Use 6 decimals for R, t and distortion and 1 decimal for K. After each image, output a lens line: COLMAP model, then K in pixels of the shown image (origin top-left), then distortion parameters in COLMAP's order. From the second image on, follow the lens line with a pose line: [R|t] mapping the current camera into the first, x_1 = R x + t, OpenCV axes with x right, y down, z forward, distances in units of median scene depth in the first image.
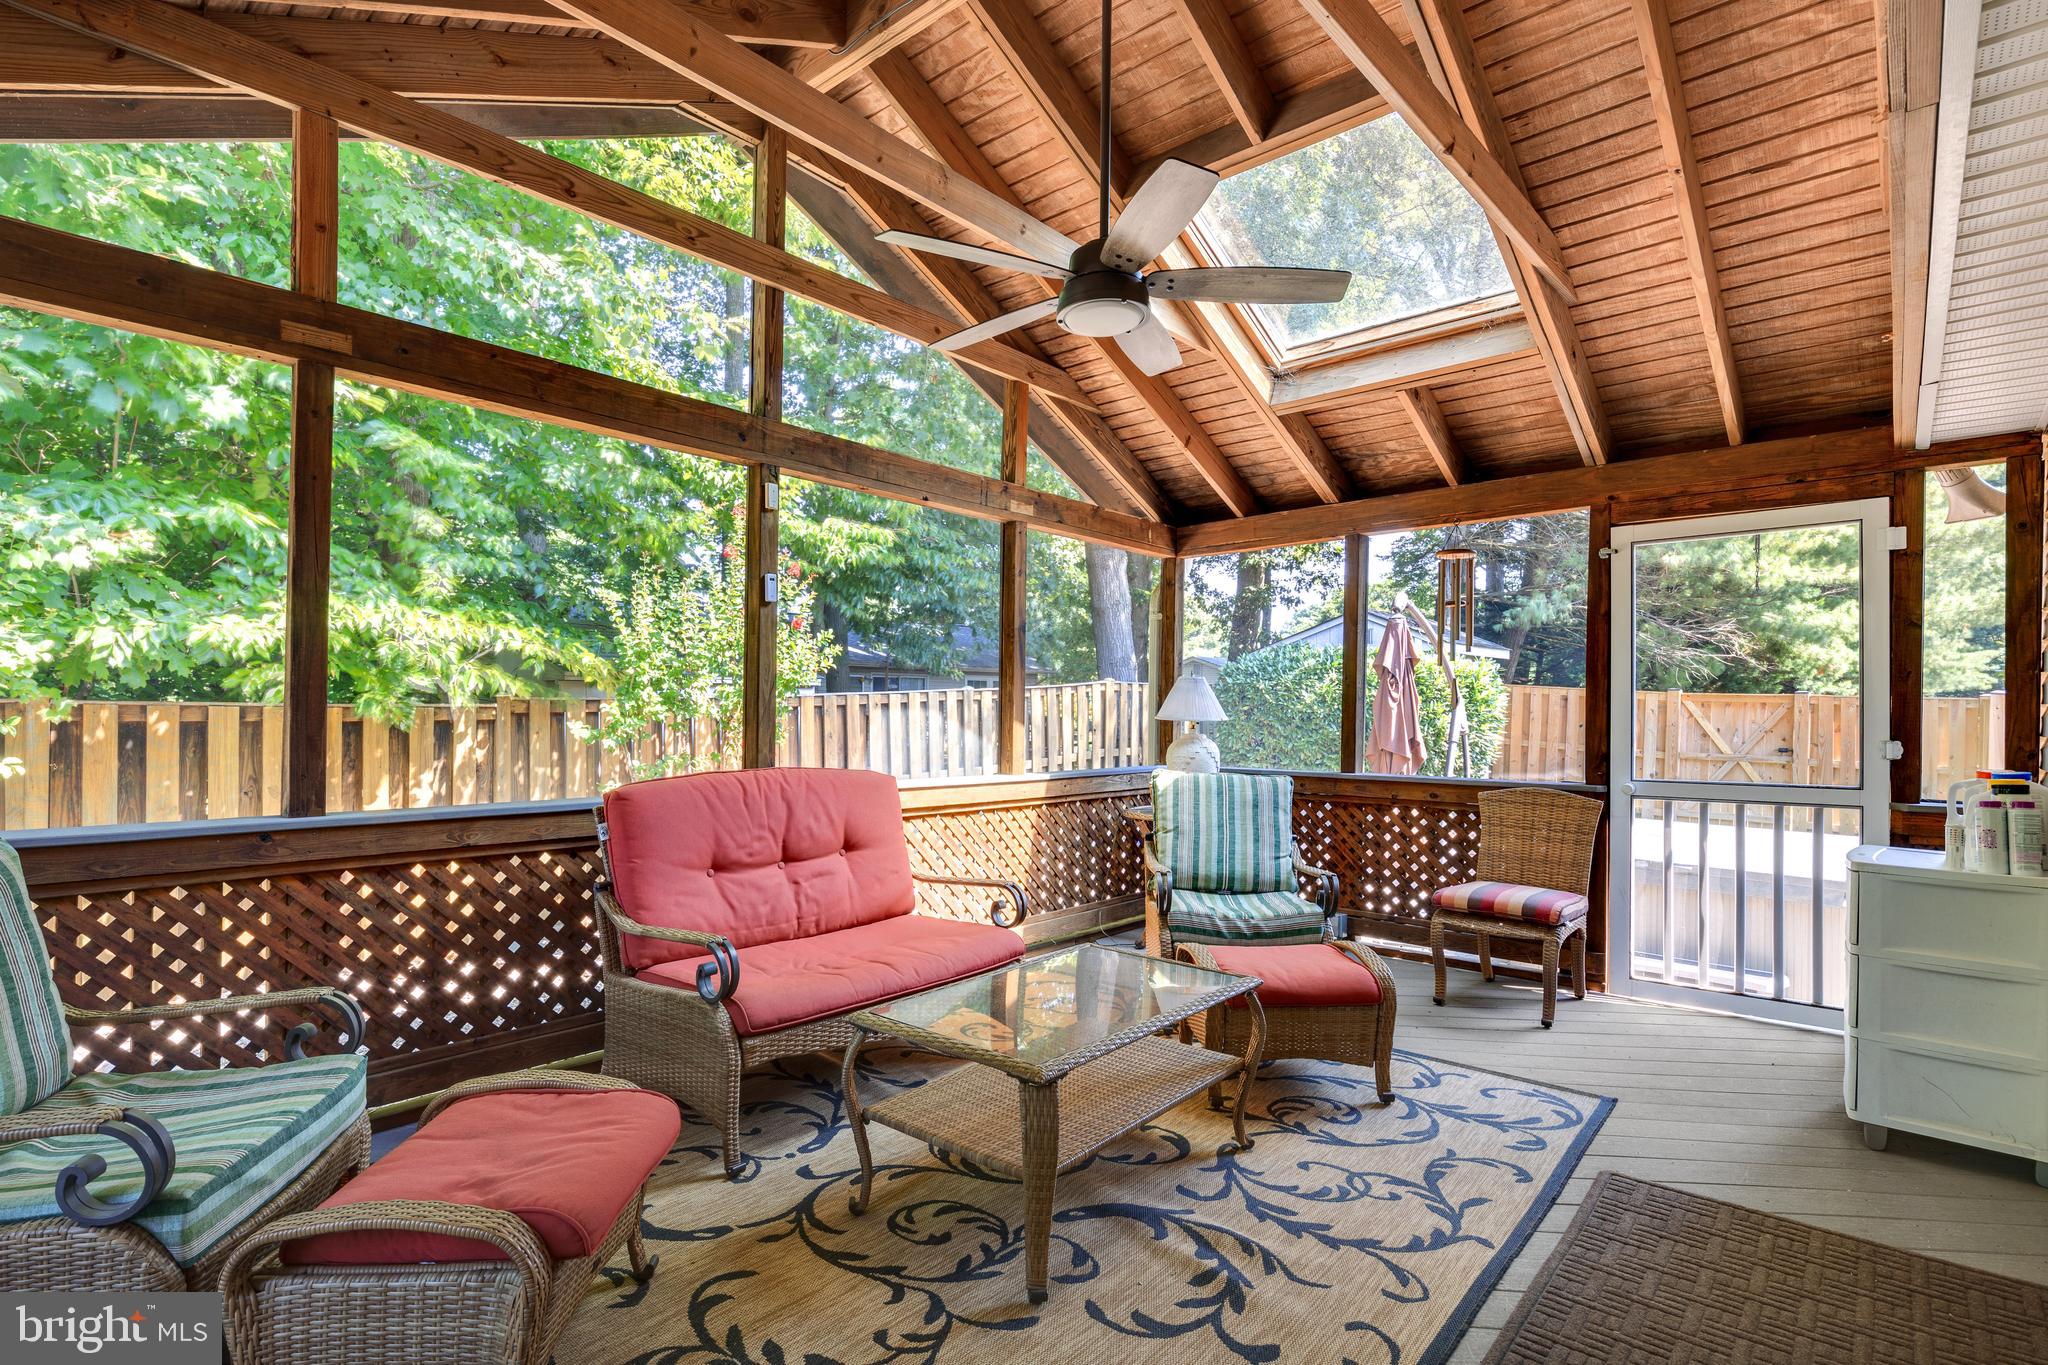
lens RADIAL K [[1014.1, 0, 1024.0], [0, 1014.1, 682.5], [0, 0, 1]] dist [0.002059, -0.000076]
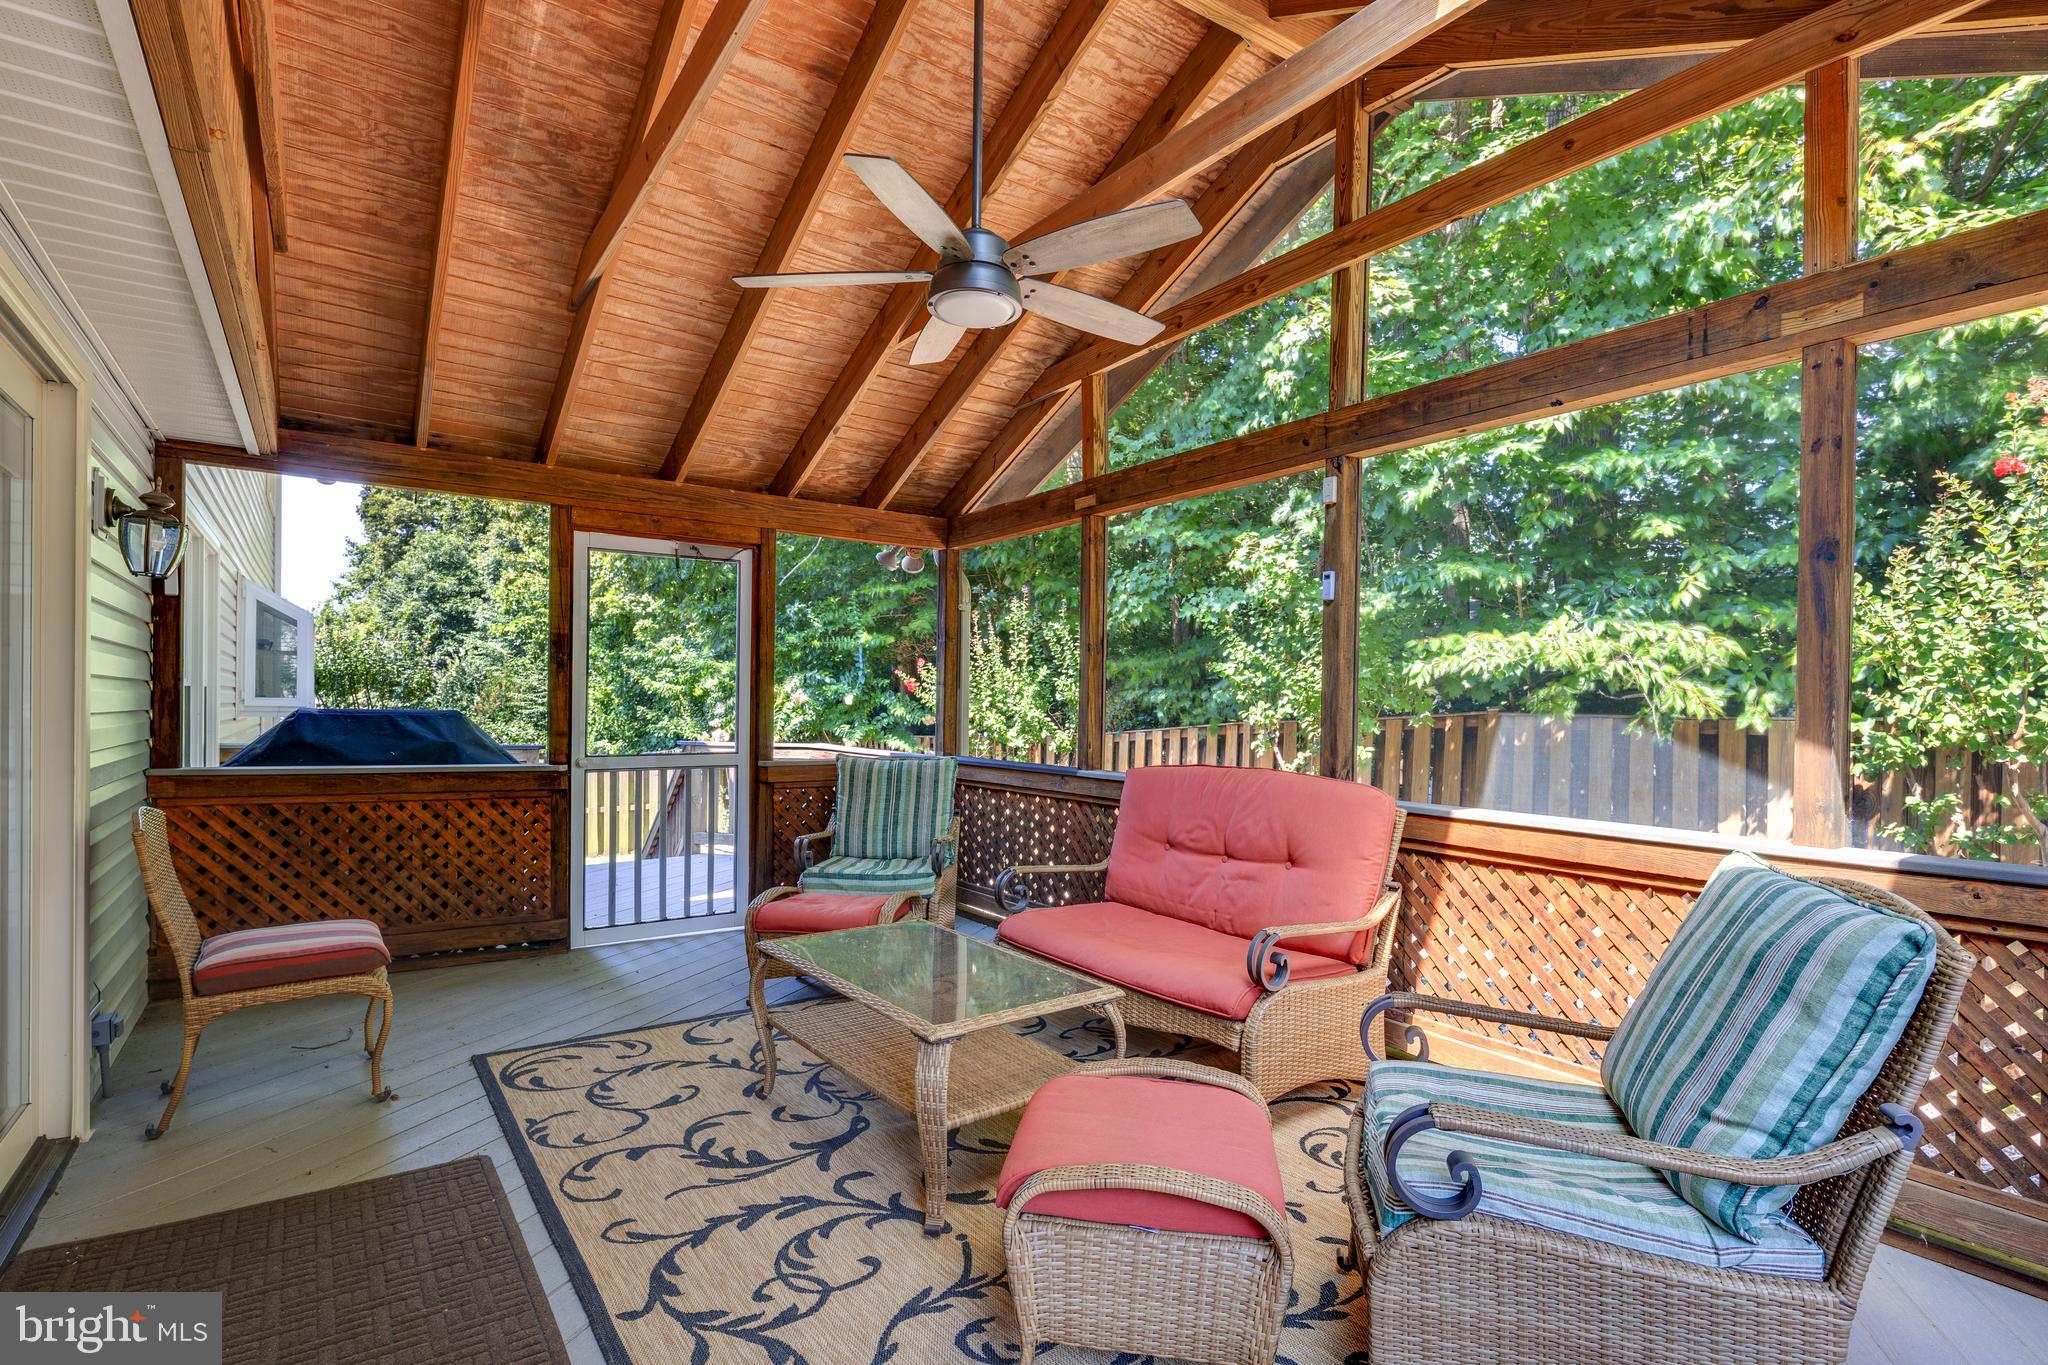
lens RADIAL K [[1014.1, 0, 1024.0], [0, 1014.1, 682.5], [0, 0, 1]] dist [0.002059, -0.000076]
pose [[-0.257246, -0.031694, -0.965826, 1.220531], [0.017238, 0.999152, -0.037378, 0.047572], [0.966192, -0.026264, -0.256481, 1.558094]]
